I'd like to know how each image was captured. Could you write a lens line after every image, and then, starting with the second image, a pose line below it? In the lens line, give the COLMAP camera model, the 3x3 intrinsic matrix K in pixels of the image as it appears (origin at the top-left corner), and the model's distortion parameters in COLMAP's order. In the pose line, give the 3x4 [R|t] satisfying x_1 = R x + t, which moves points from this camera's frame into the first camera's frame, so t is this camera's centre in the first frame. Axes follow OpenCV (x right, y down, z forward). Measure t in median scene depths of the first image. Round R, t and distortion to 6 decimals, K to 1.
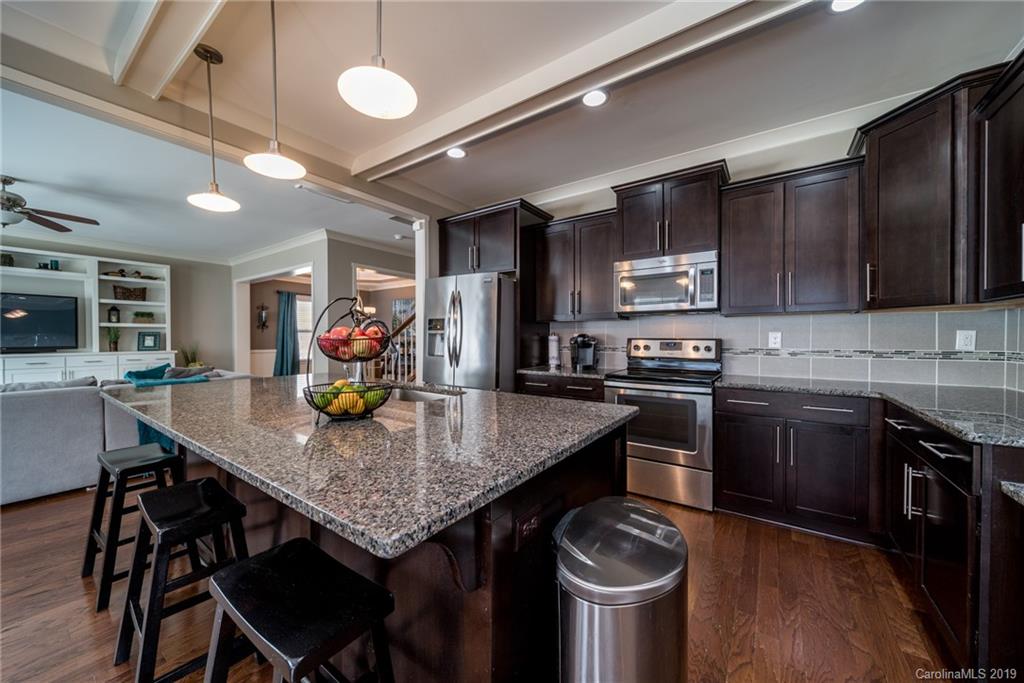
lens RADIAL K [[363.4, 0, 510.4], [0, 363.4, 339.1], [0, 0, 1]] dist [-0.001908, -0.000225]
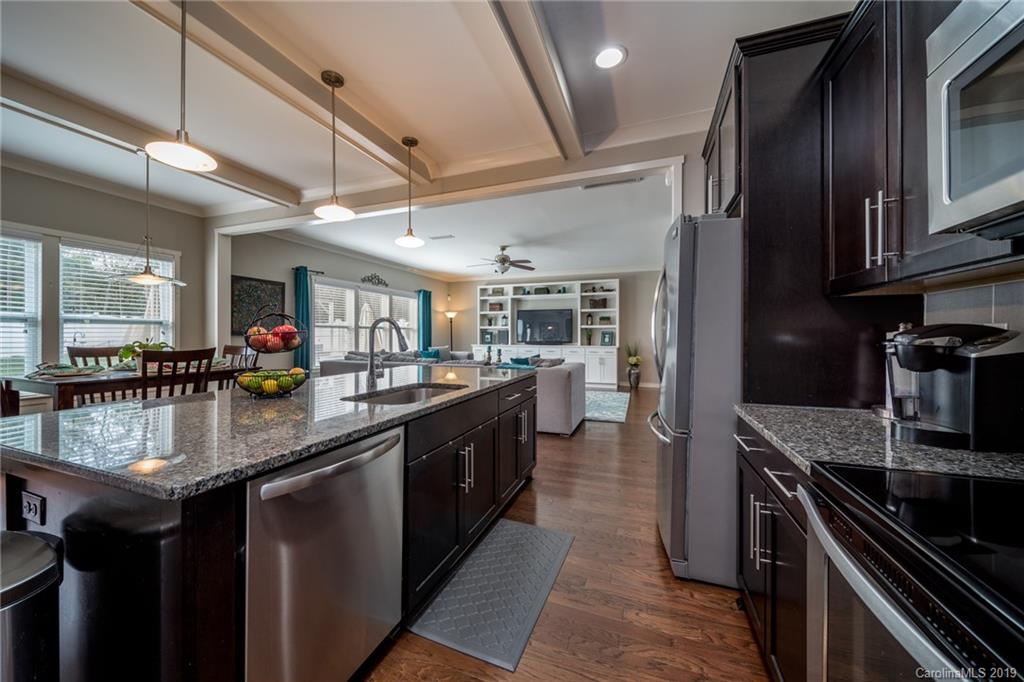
lens RADIAL K [[368.9, 0, 507.6], [0, 368.9, 337.8], [0, 0, 1]] dist [-0.001554, -0.000299]
pose [[0.252799, 0.006056, -0.967500, 0.225312], [-0.006101, 0.999971, 0.004665, -0.000753], [0.967500, 0.004723, 0.252828, 0.322848]]
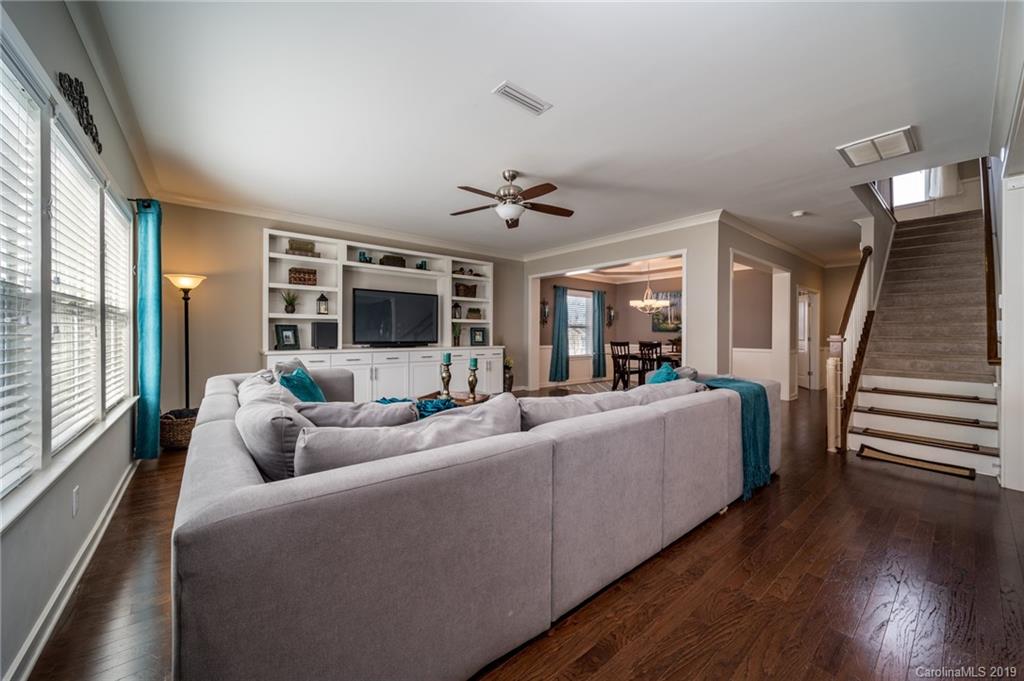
lens RADIAL K [[368.9, 0, 507.6], [0, 368.9, 337.3], [0, 0, 1]] dist [-0.001554, -0.000299]
pose [[0.964290, 0.007049, -0.264753, -0.668357], [-0.005845, 0.999969, 0.005332, 0.001922], [0.264783, -0.003594, 0.964301, 0.006044]]
